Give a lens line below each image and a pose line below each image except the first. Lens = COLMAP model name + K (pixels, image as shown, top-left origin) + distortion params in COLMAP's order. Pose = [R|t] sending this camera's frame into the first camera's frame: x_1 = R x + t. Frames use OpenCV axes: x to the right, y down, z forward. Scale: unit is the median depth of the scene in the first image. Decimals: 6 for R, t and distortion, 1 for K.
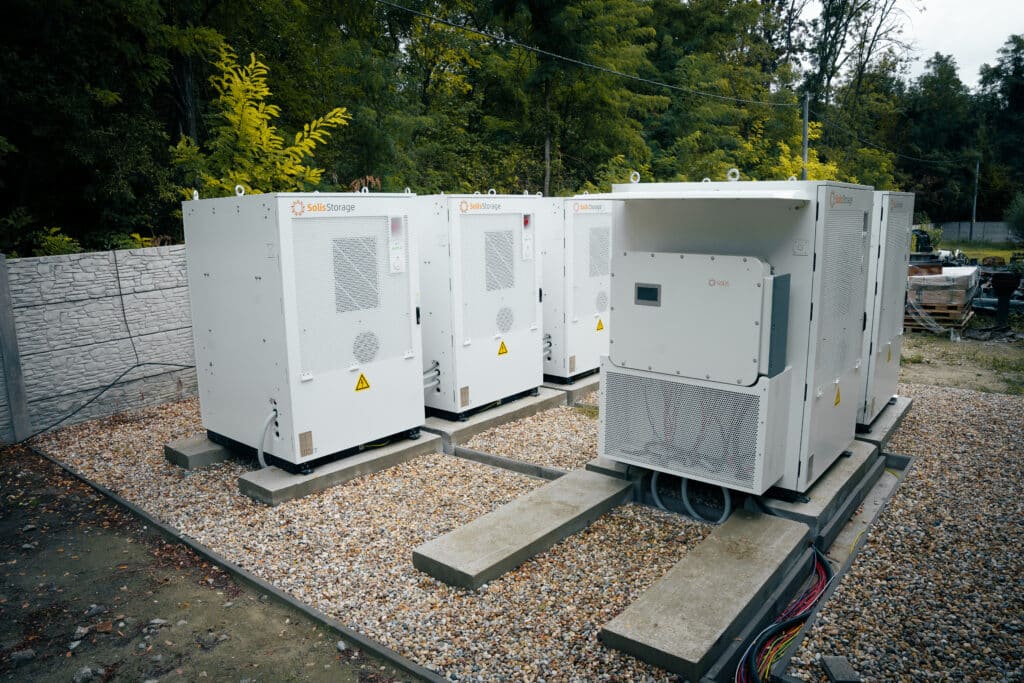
lens RADIAL K [[705.1, 0, 512.0], [0, 705.1, 341.5], [0, 0, 1]] dist [-0.172799, 0.132845]
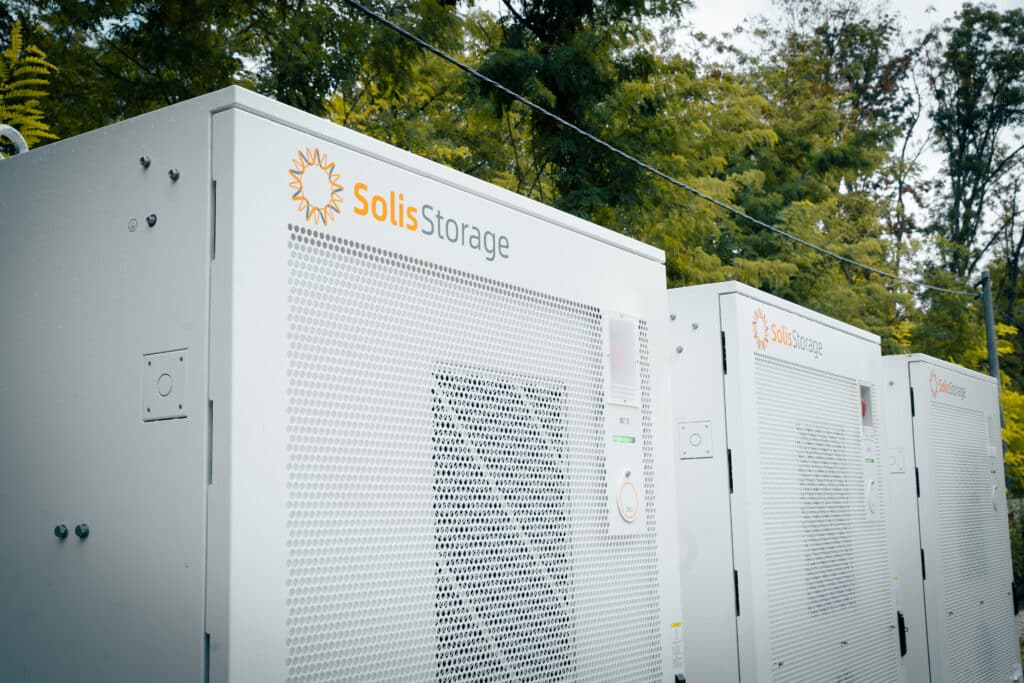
lens RADIAL K [[1166.8, 0, 512.0], [0, 1166.8, 341.5], [0, 0, 1]] dist [-0.066115, 0.294744]
pose [[0.994619, 0.004104, 0.103517, -0.217193], [0.030304, 0.943984, -0.328598, -0.024170], [-0.099066, 0.329967, 0.938780, 0.514342]]
